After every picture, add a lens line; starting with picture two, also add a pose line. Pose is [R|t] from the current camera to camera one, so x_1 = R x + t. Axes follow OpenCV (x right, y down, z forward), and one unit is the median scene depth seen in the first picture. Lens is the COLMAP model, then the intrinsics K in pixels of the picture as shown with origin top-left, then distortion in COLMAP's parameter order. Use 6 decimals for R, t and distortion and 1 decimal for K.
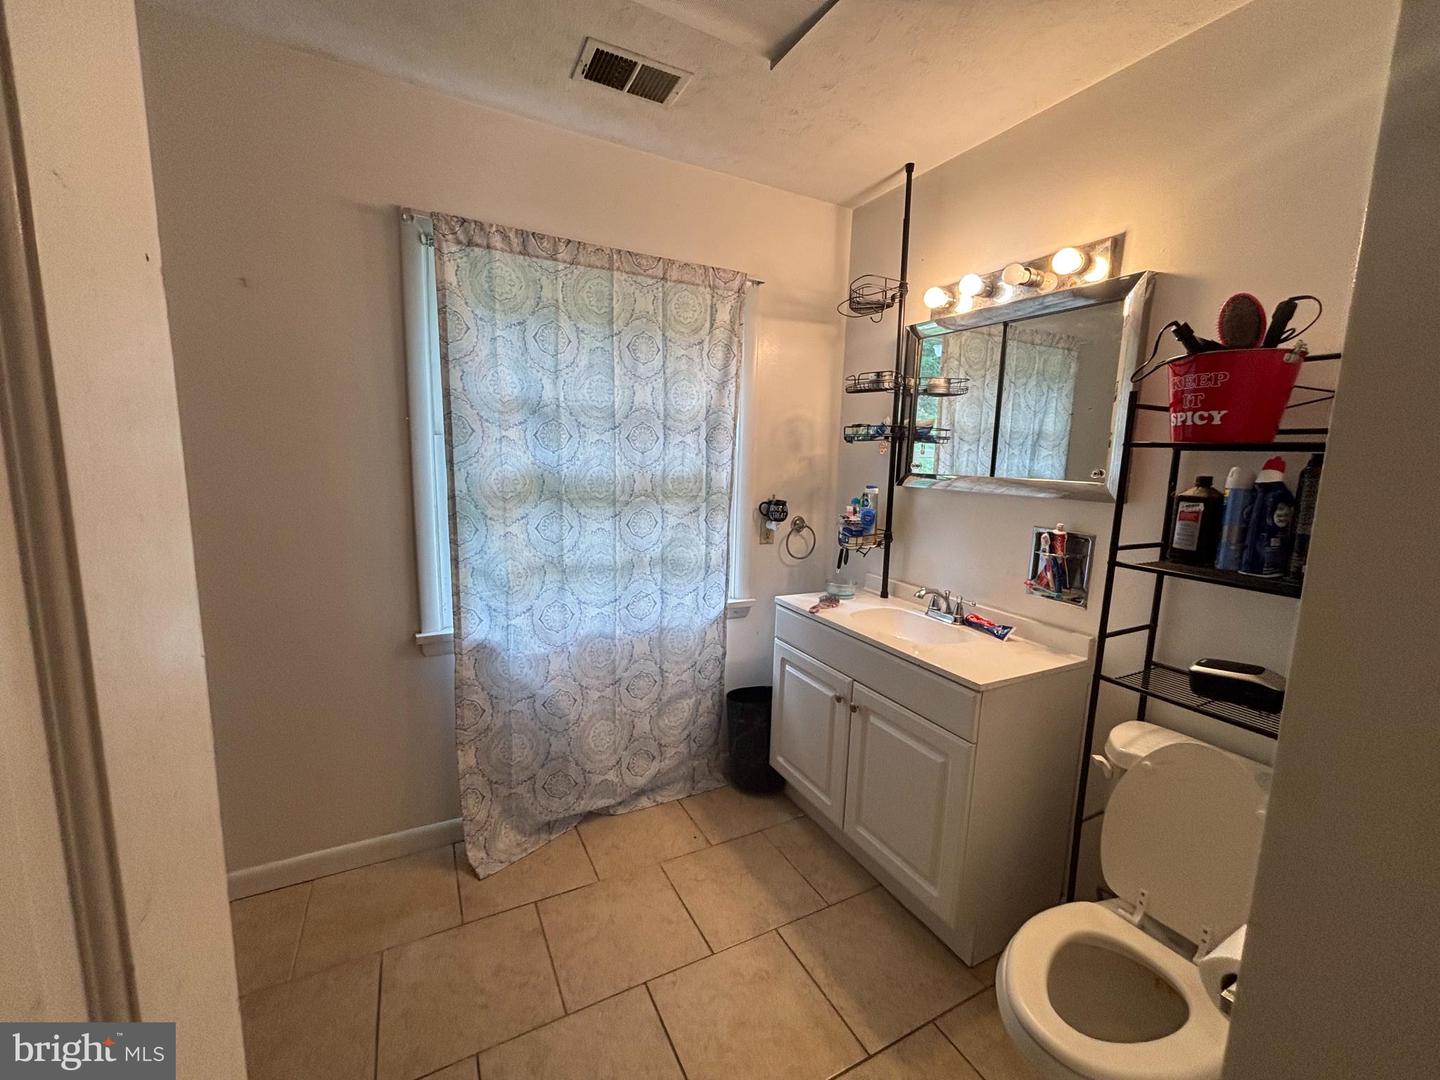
lens RADIAL K [[580.4, 0, 719.6], [0, 580.4, 540.2], [0, 0, 1]] dist [0.002697, -0.000042]
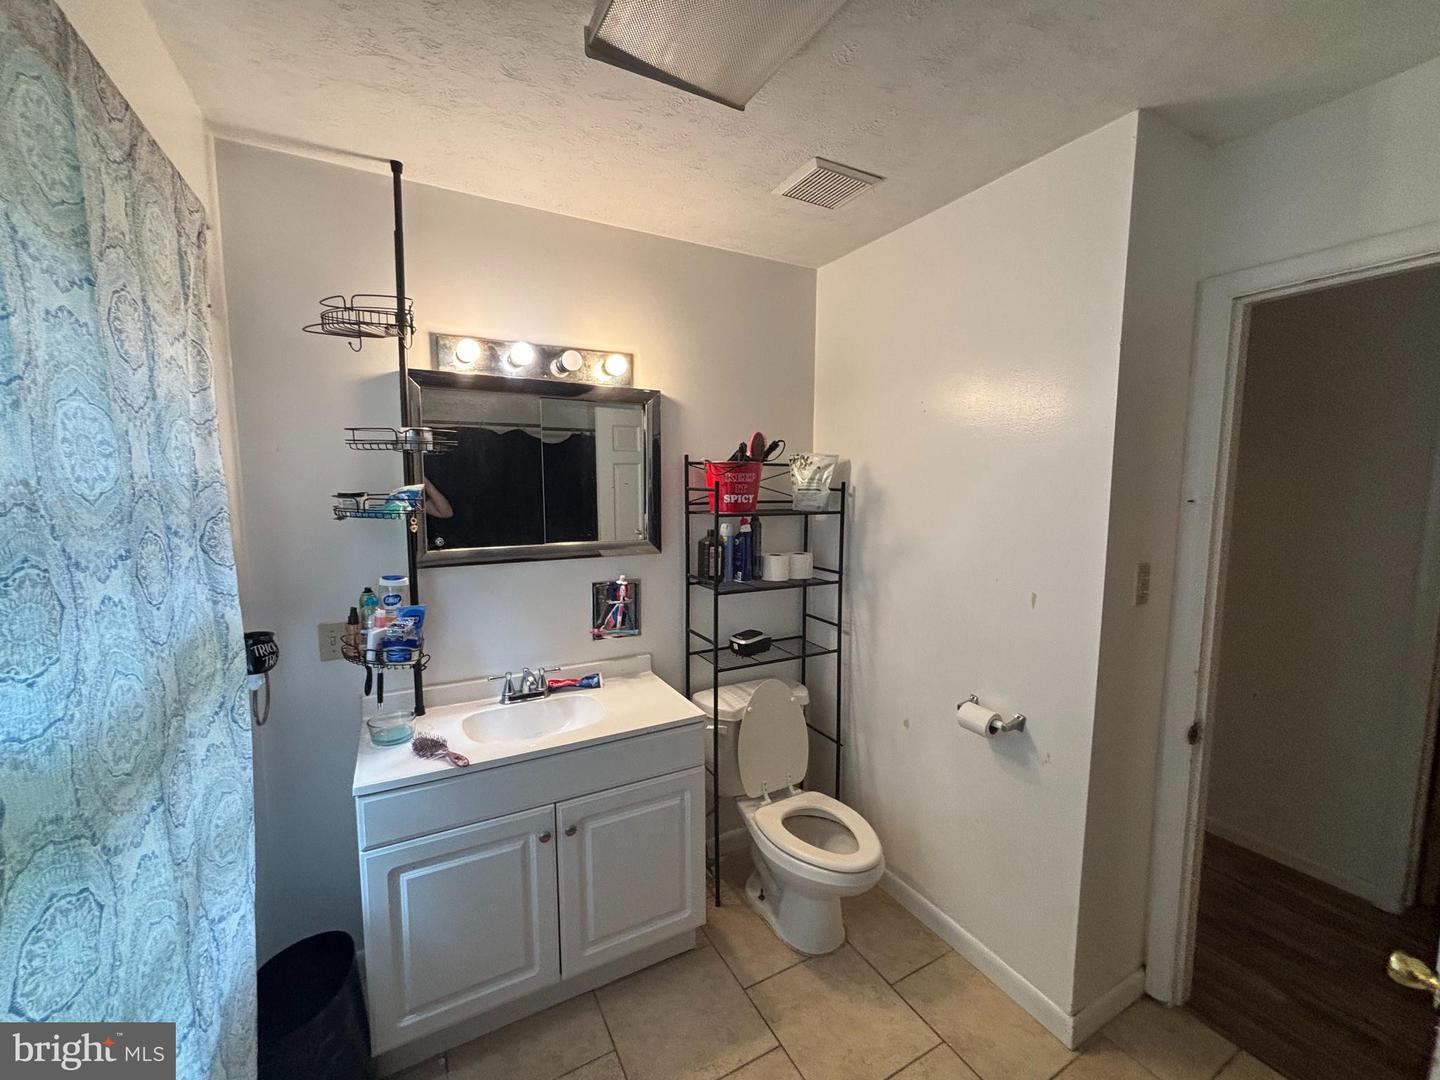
lens RADIAL K [[580.4, 0, 720.5], [0, 580.4, 535.9], [0, 0, 1]] dist [0.002697, -0.000042]
pose [[-0.022653, -0.126496, 0.991708, -0.611522], [0.142045, 0.981492, 0.128438, -0.233668], [-0.989601, 0.143777, -0.004266, 0.769842]]
